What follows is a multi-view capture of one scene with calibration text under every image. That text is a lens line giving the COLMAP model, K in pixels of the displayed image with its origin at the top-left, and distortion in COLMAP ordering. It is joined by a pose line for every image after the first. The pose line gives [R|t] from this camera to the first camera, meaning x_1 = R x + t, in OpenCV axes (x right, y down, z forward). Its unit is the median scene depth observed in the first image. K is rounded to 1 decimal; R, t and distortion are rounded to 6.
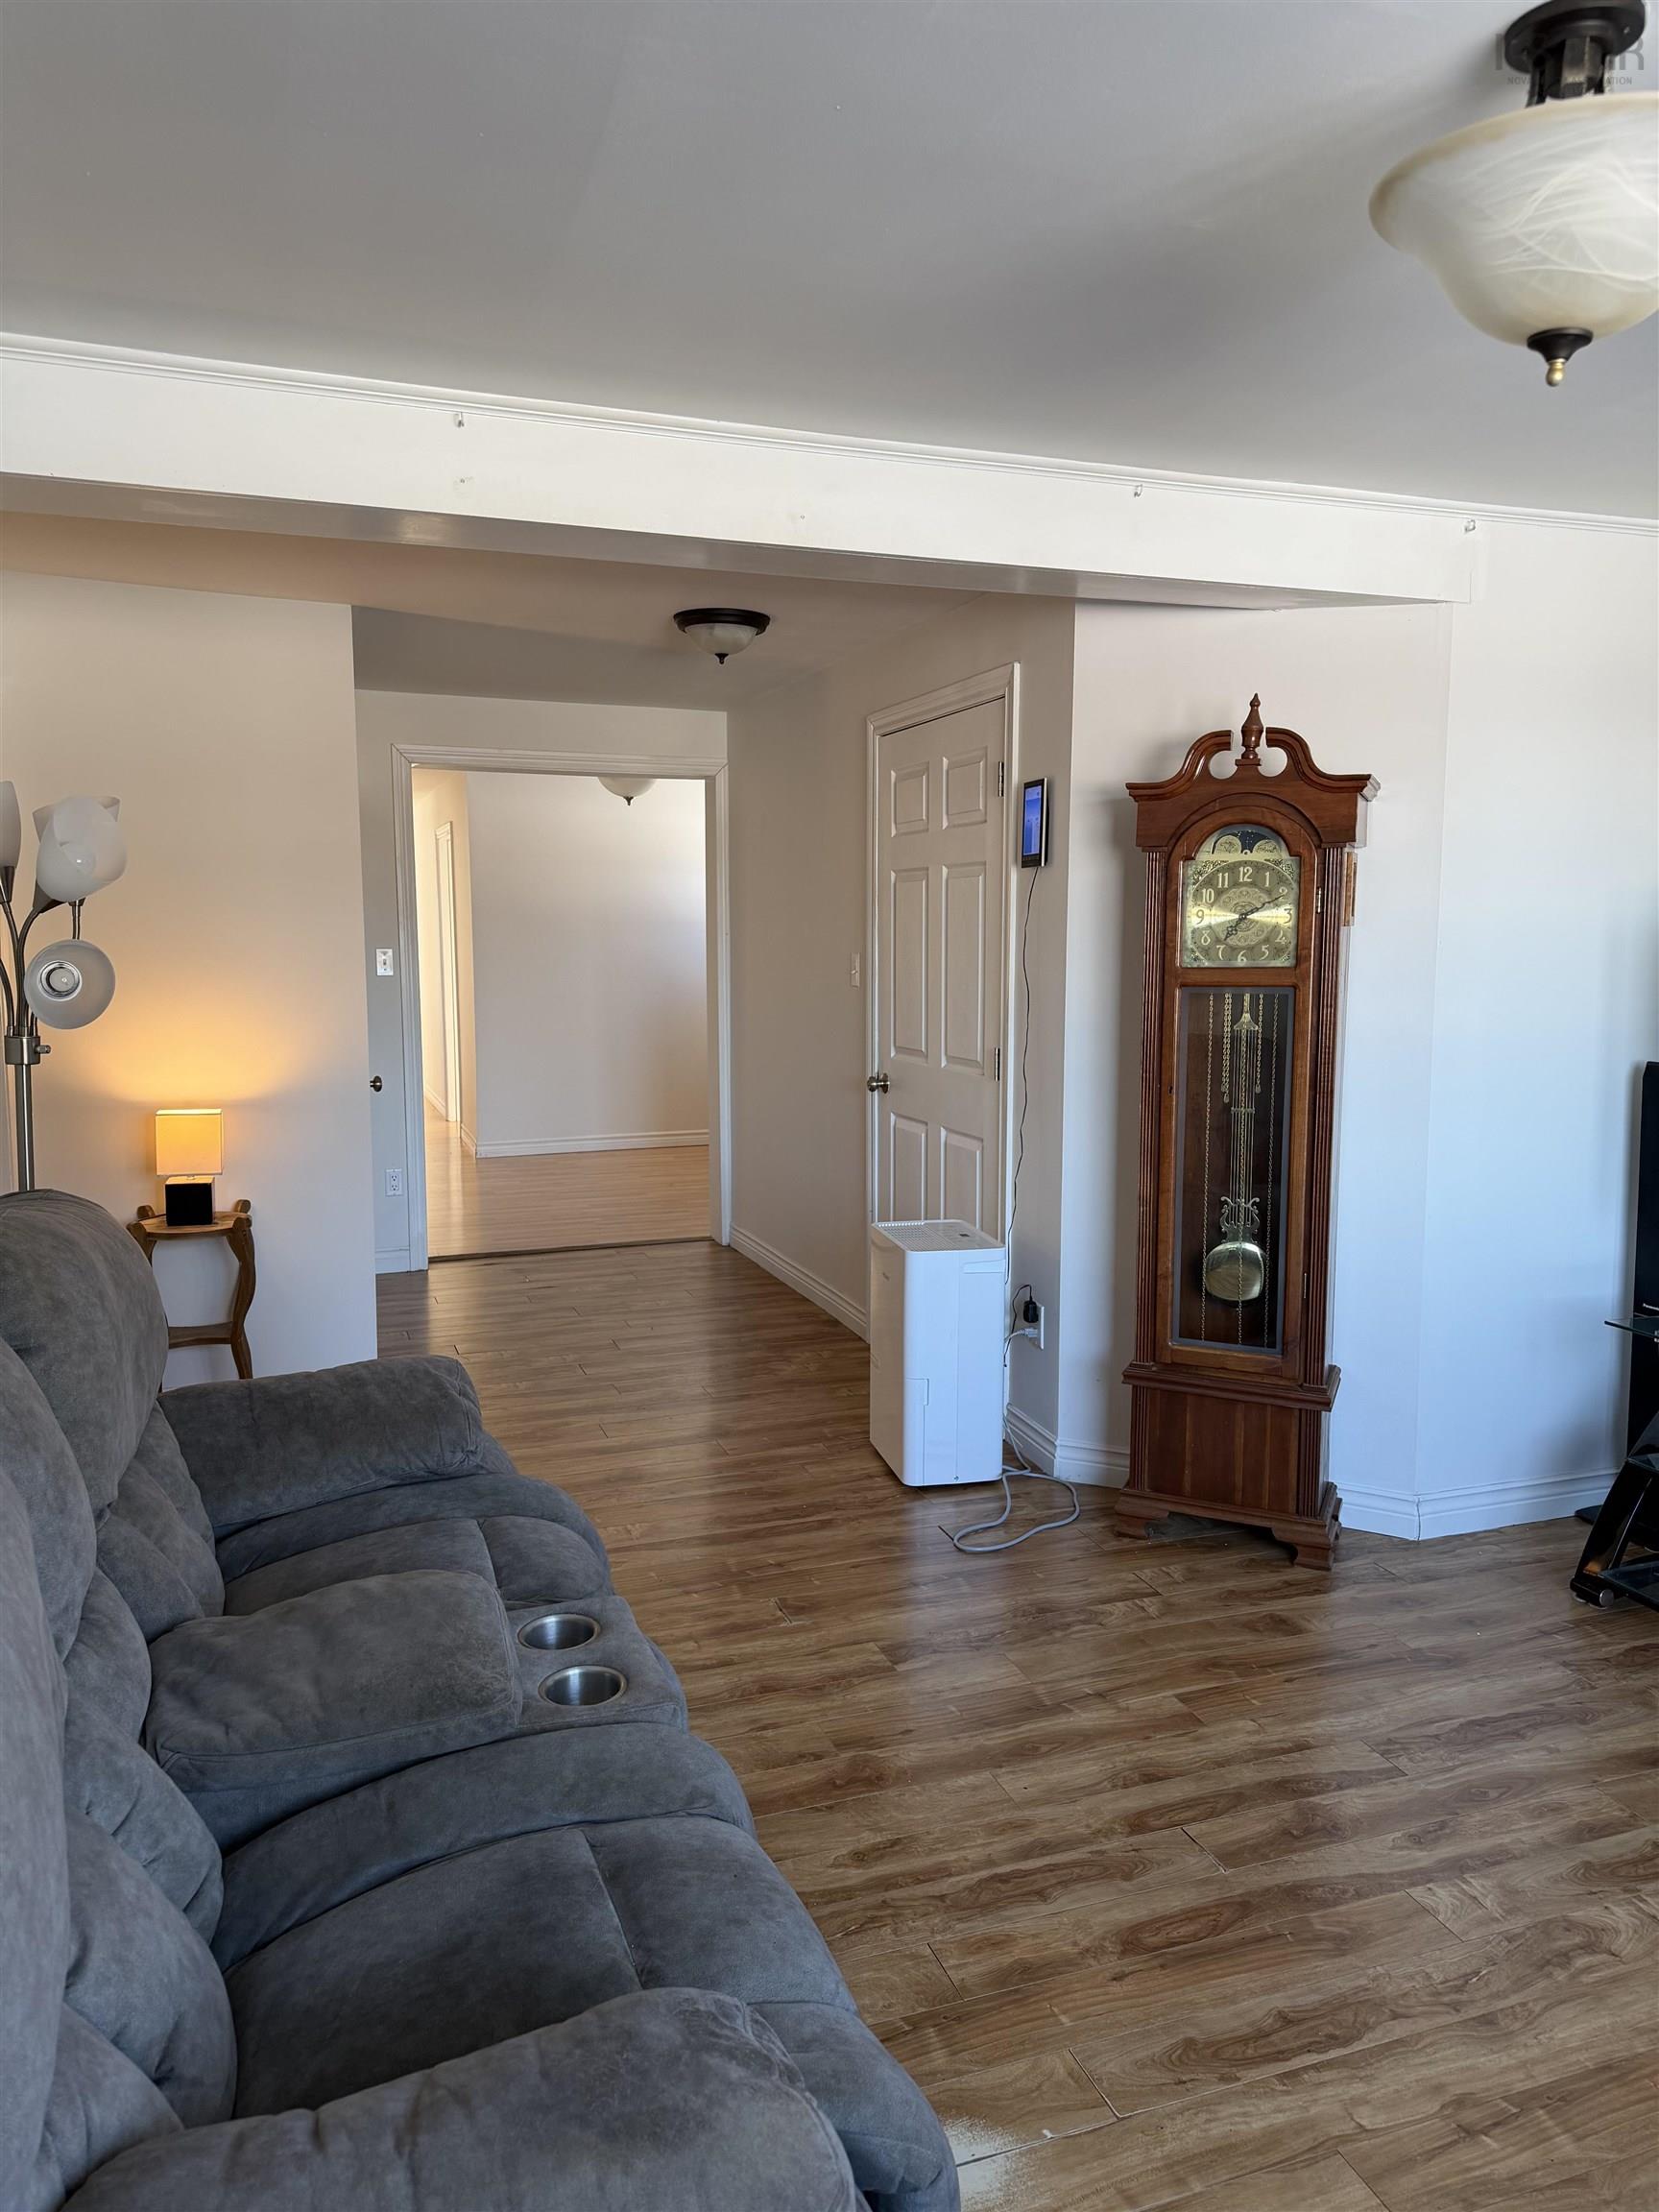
lens RADIAL K [[1552.1, 0, 822.1], [0, 1552.1, 1093.9], [0, 0, 1]] dist [0.069118, -0.063848]
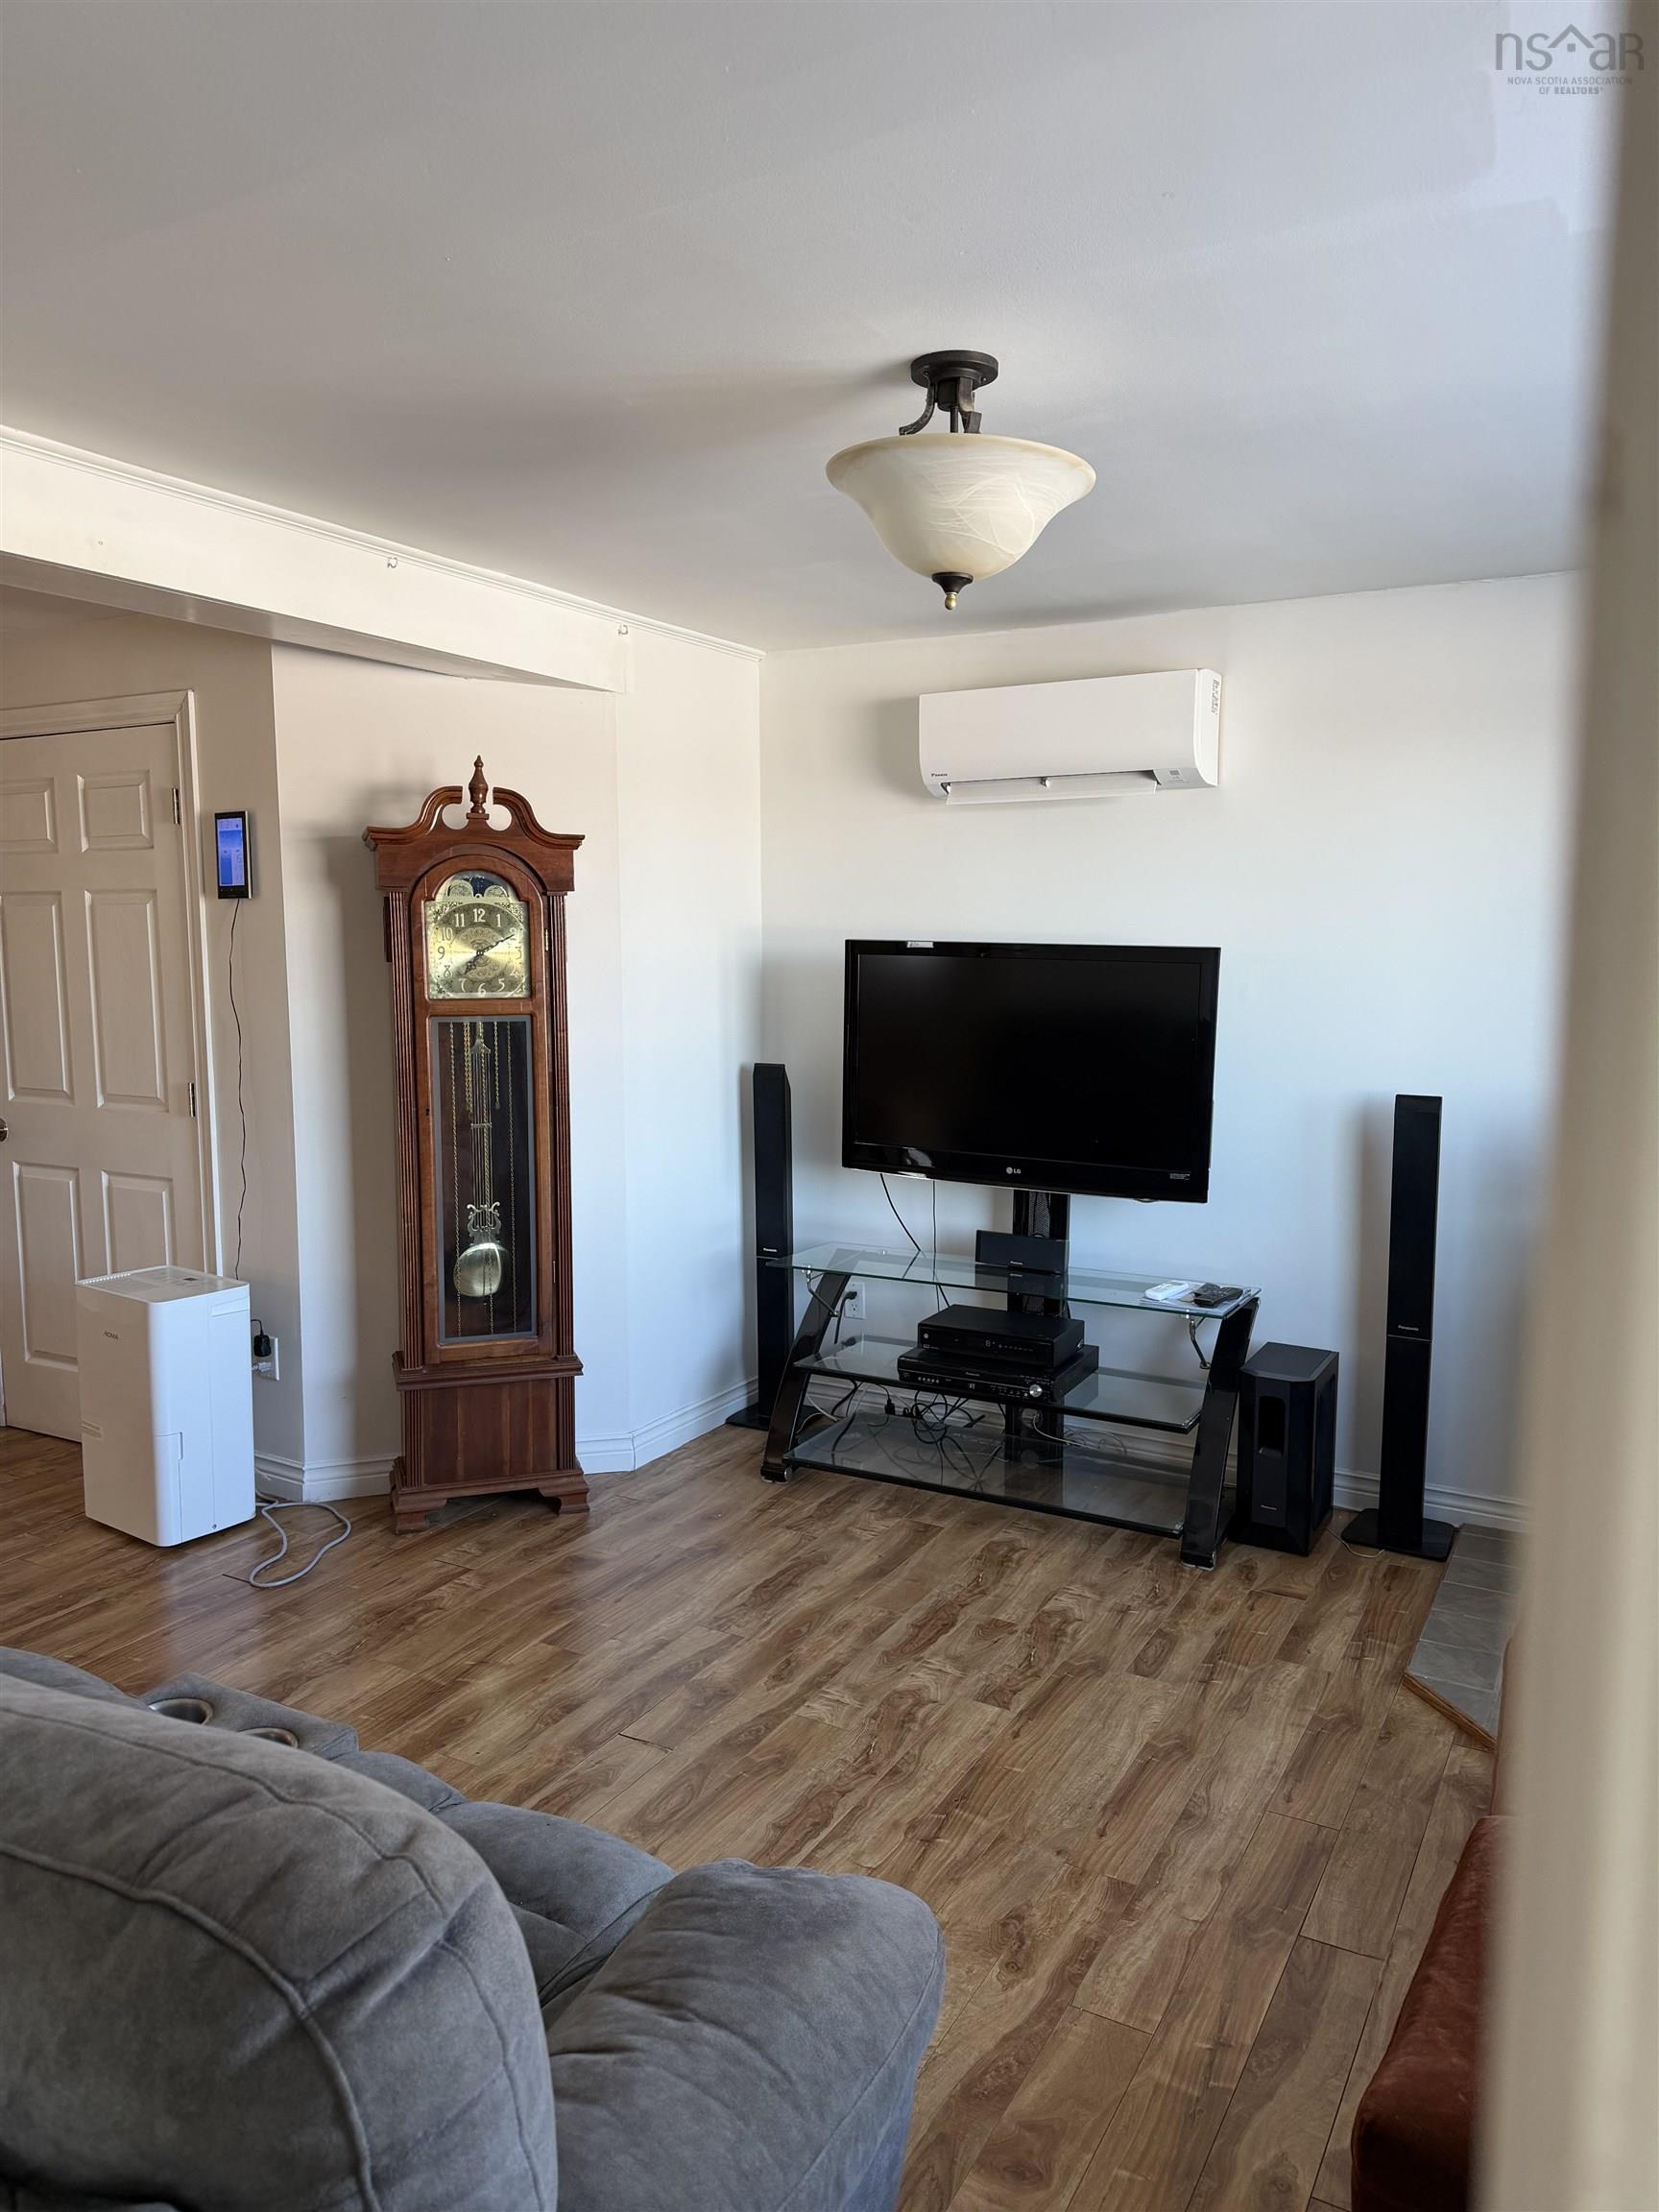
lens RADIAL K [[1552.1, 0, 809.5], [0, 1552.1, 1106.0], [0, 0, 1]] dist [0.069118, -0.063848]
pose [[0.756422, -0.075807, 0.649676, -0.286932], [0.072532, 0.996857, 0.031868, -0.022991], [-0.650050, 0.023017, 0.759543, 0.000979]]
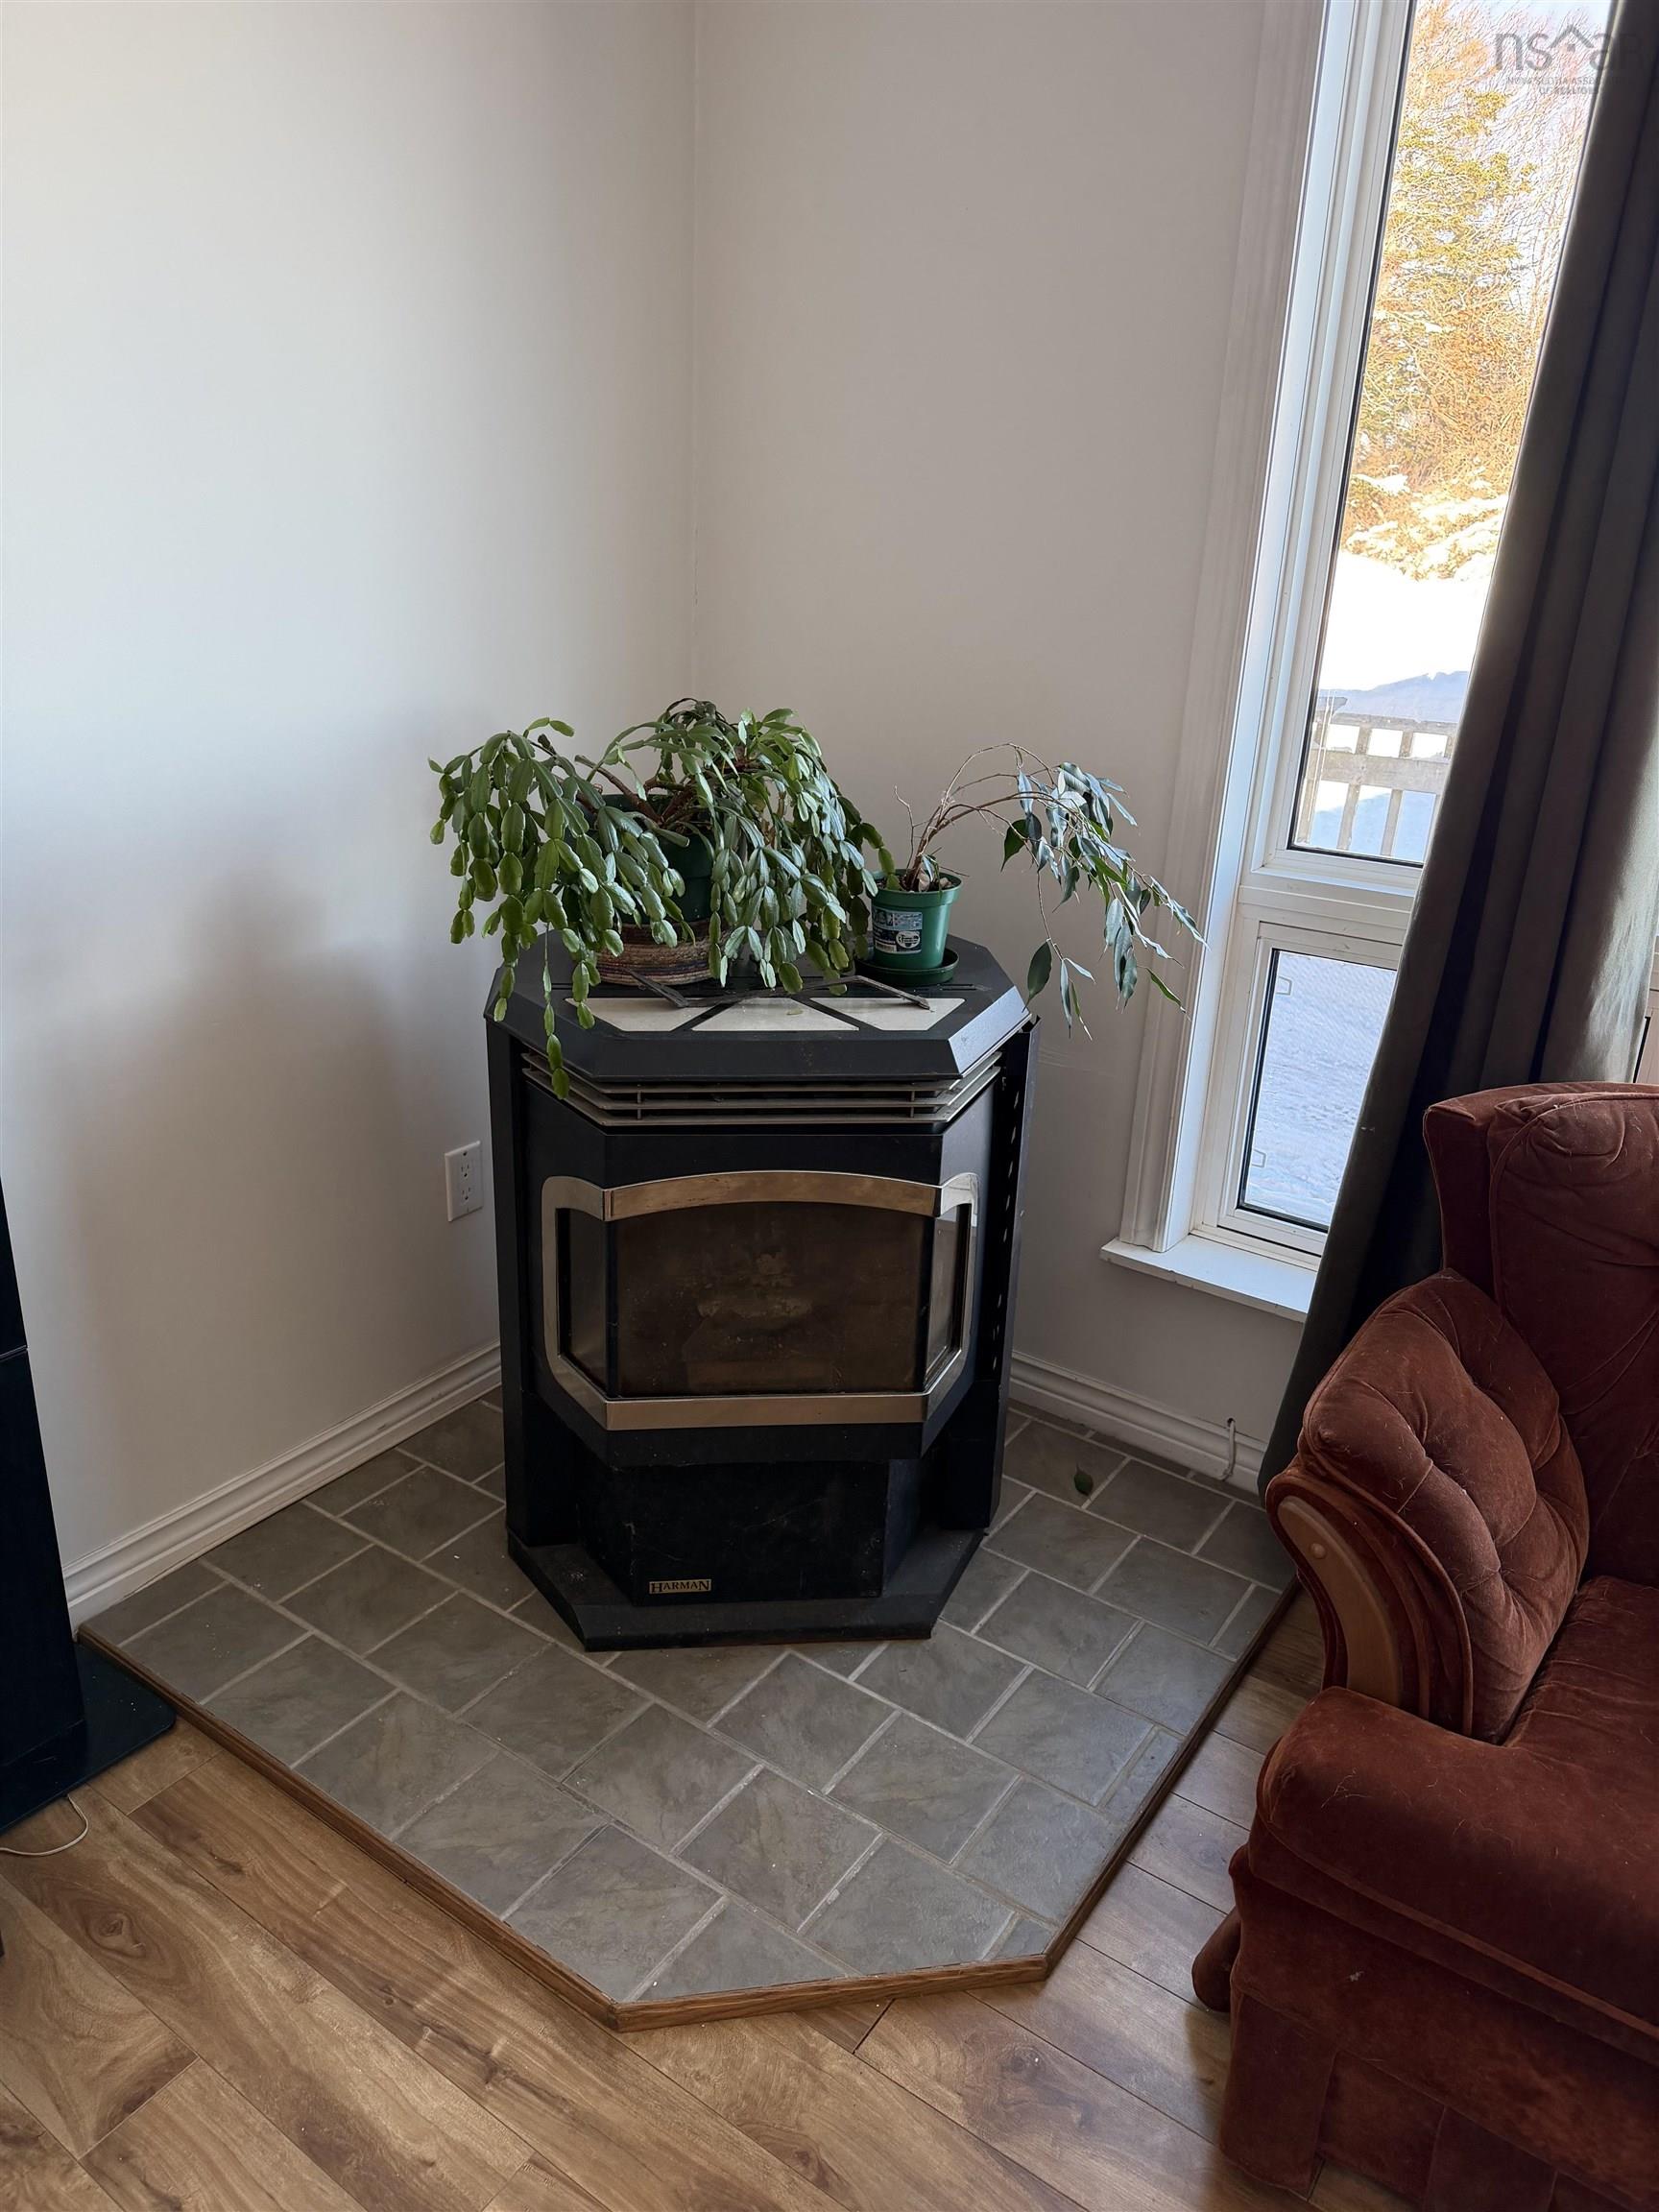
lens RADIAL K [[1552.1, 0, 832.2], [0, 1552.1, 1117.7], [0, 0, 1]] dist [0.069118, -0.063848]
pose [[-0.580448, -0.324470, 0.746860, 0.266910], [0.055924, 0.899133, 0.434087, -0.048440], [-0.812375, 0.293732, -0.503754, 0.580640]]
